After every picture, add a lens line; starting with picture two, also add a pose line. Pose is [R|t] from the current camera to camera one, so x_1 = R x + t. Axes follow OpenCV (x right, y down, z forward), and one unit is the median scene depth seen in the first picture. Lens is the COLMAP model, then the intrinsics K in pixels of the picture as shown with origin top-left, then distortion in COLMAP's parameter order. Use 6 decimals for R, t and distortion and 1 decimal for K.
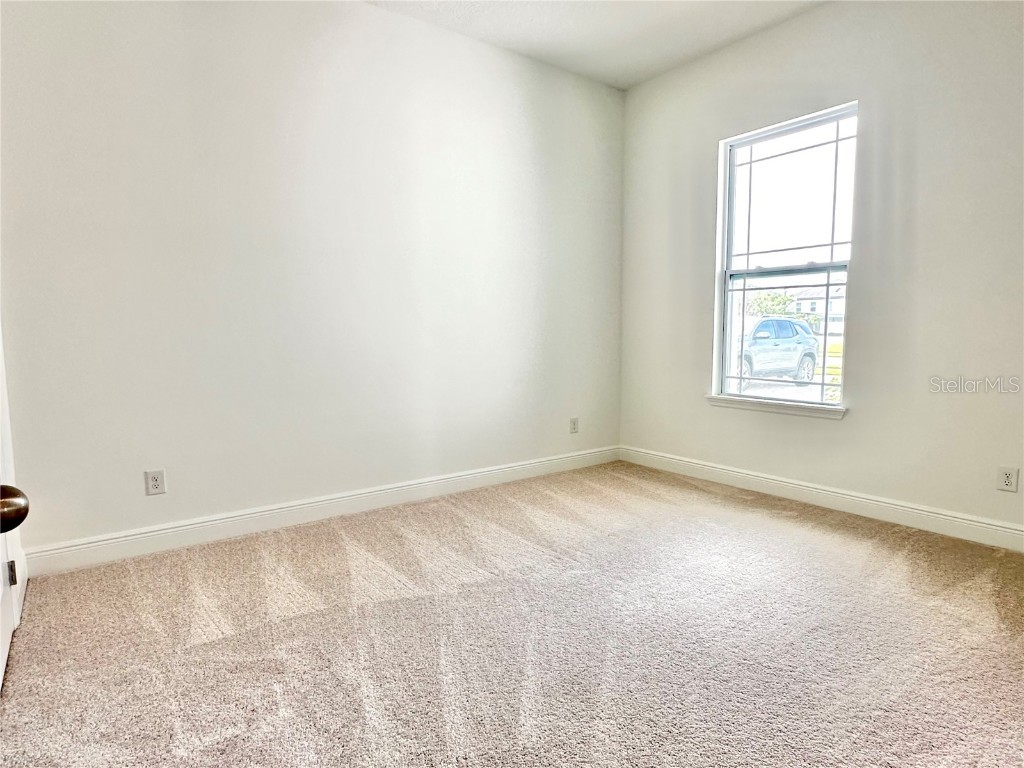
lens RADIAL K [[580.6, 0, 511.6], [0, 580.6, 384.1], [0, 0, 1]] dist [-0.004124, 0.003029]
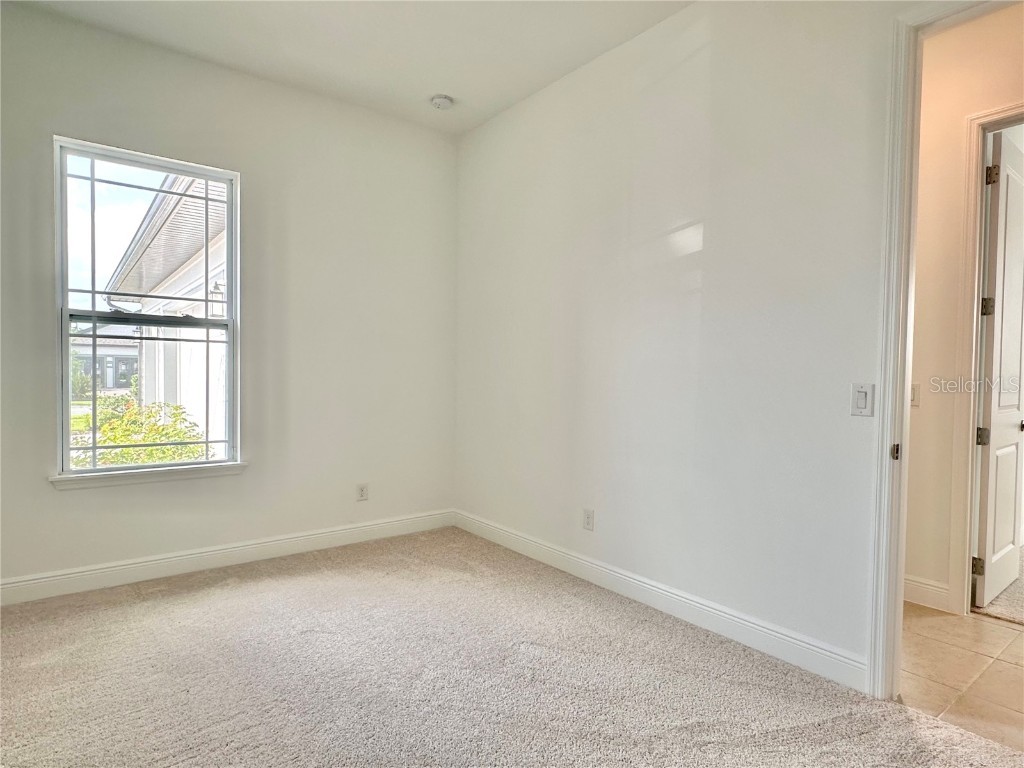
lens RADIAL K [[580.6, 0, 511.9], [0, 580.6, 385.5], [0, 0, 1]] dist [-0.004124, 0.003029]
pose [[-0.007514, -0.016589, 0.999834, -0.441481], [0.081207, 0.996550, 0.017145, -0.070550], [-0.996669, 0.081322, -0.006141, 0.494285]]
